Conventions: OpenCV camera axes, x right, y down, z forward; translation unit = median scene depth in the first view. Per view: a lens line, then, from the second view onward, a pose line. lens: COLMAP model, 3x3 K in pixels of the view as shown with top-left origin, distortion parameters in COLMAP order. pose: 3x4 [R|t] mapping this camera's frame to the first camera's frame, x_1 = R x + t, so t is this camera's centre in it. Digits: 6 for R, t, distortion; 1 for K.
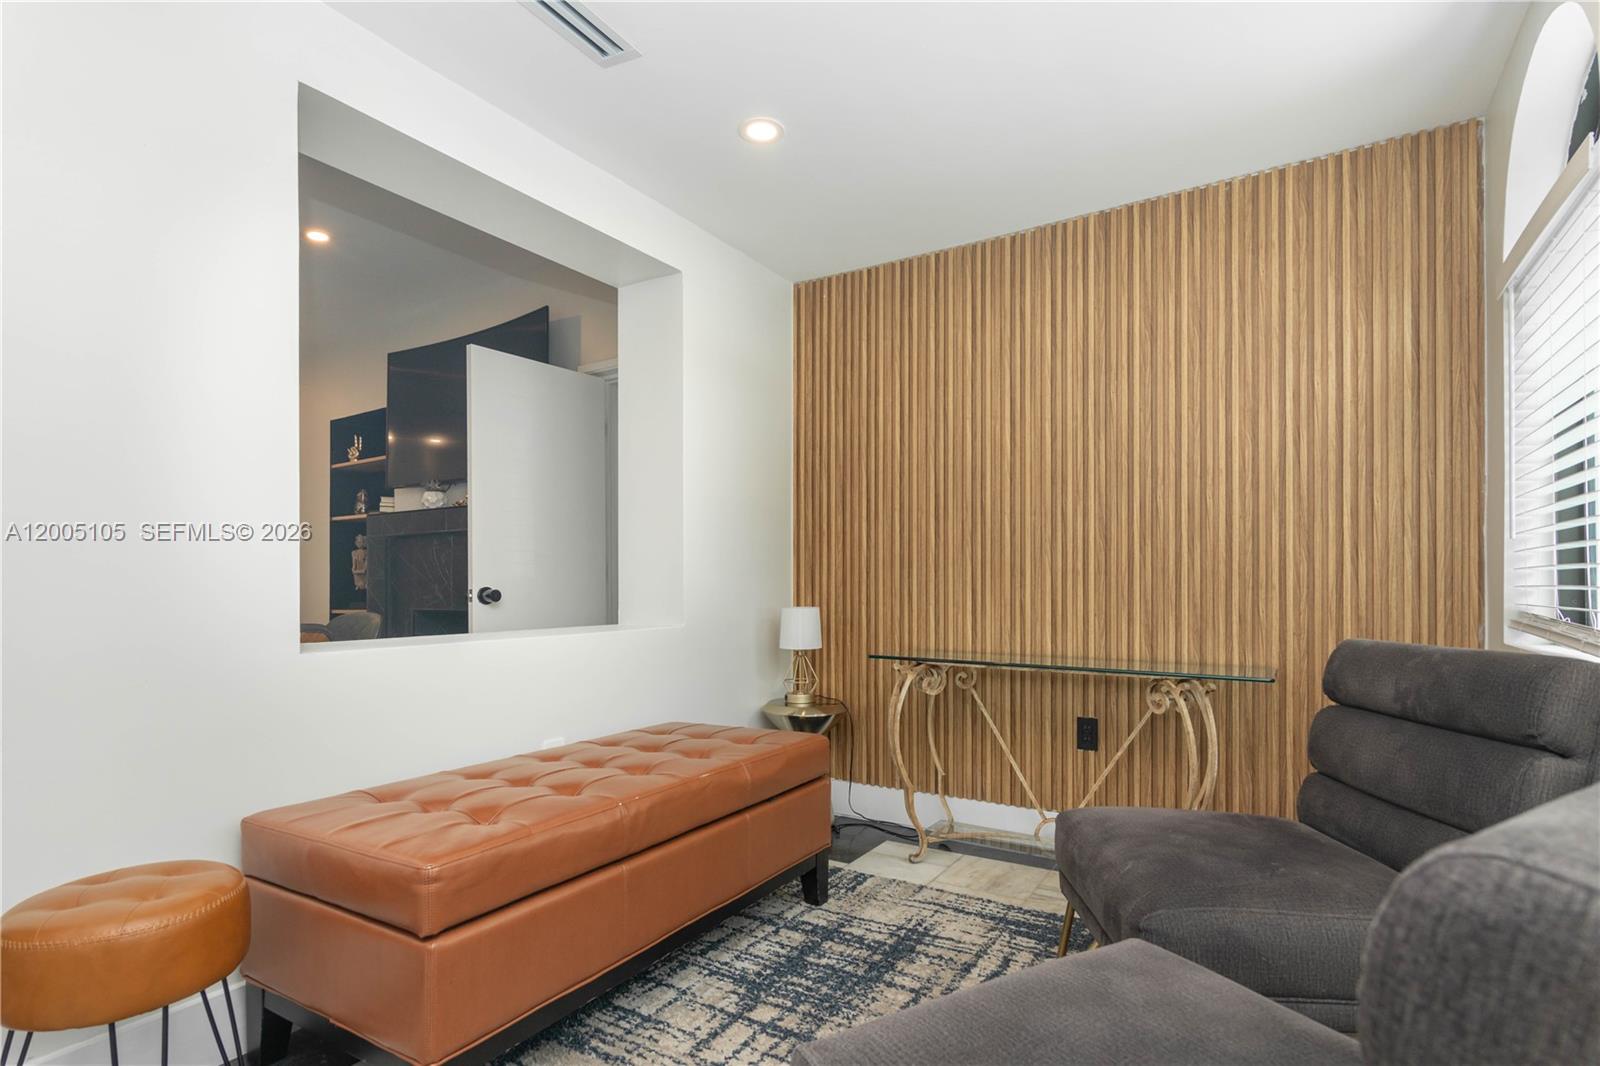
lens RADIAL K [[784.1, 0, 834.5], [0, 784.1, 584.1], [0, 0, 1]] dist [0.005735, -0.000863]
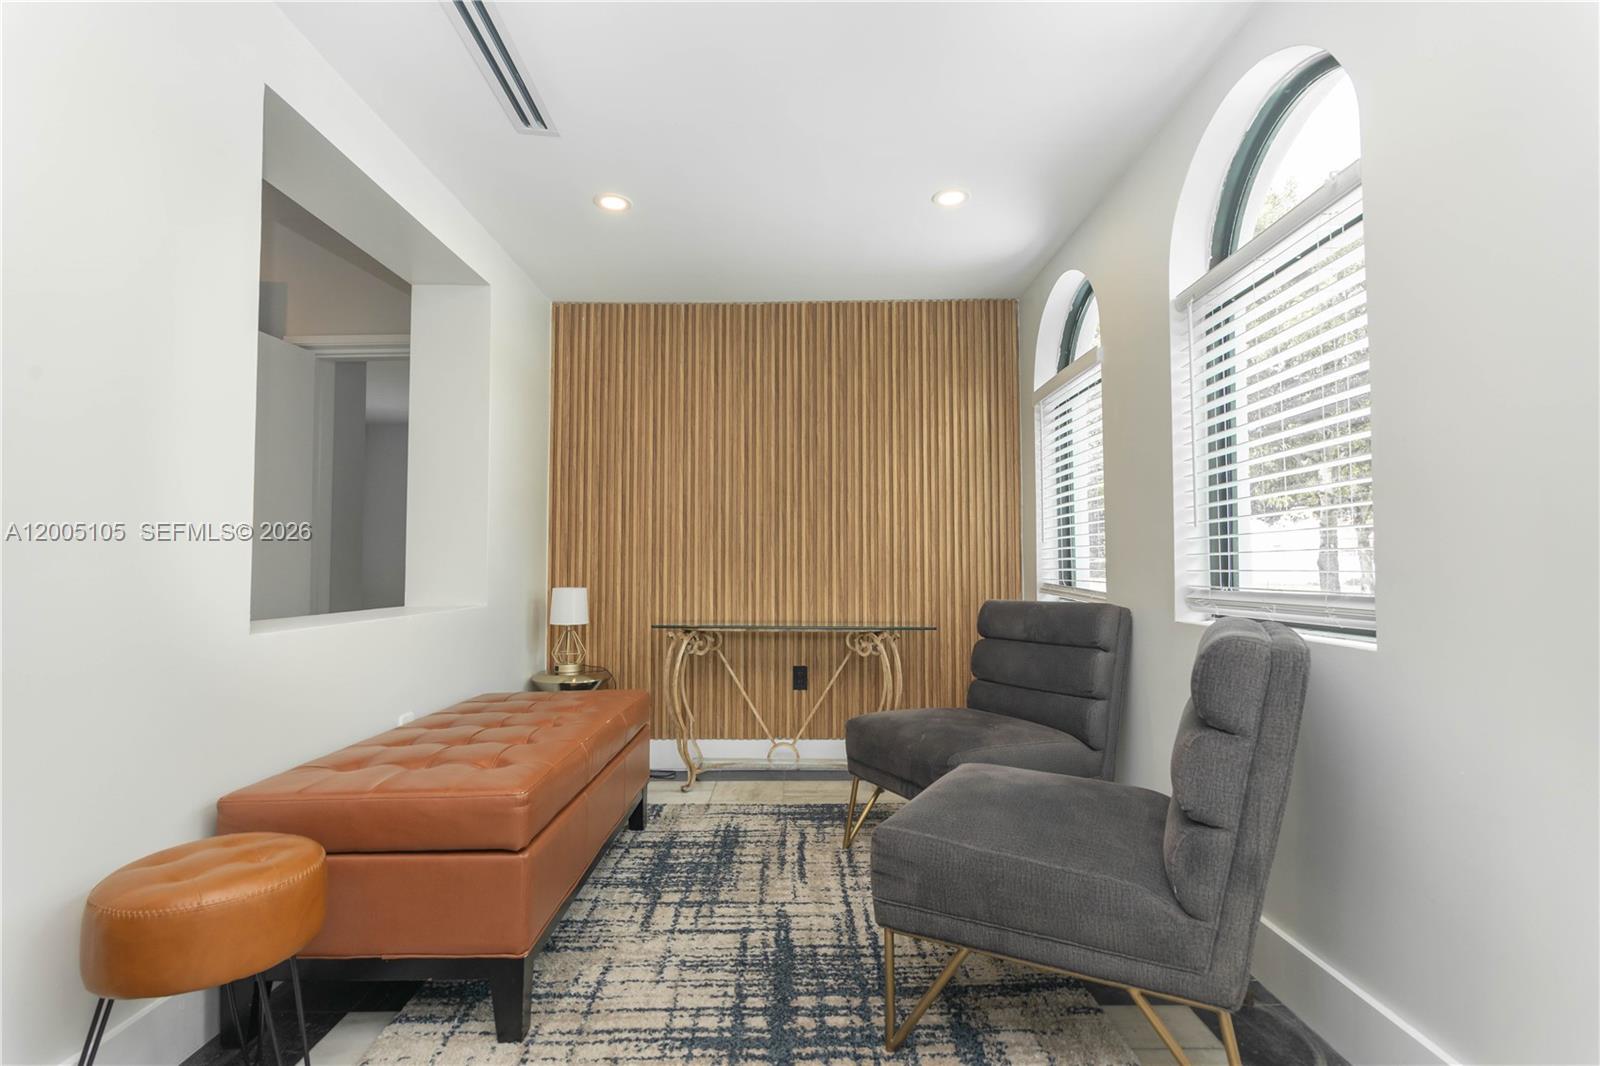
lens RADIAL K [[784.1, 0, 781.6], [0, 784.1, 539.5], [0, 0, 1]] dist [0.005735, -0.000863]
pose [[0.851335, 0.020705, 0.524213, -0.465104], [-0.000051, 0.999224, -0.039384, 0.005209], [-0.524622, 0.033503, 0.850676, -0.162183]]
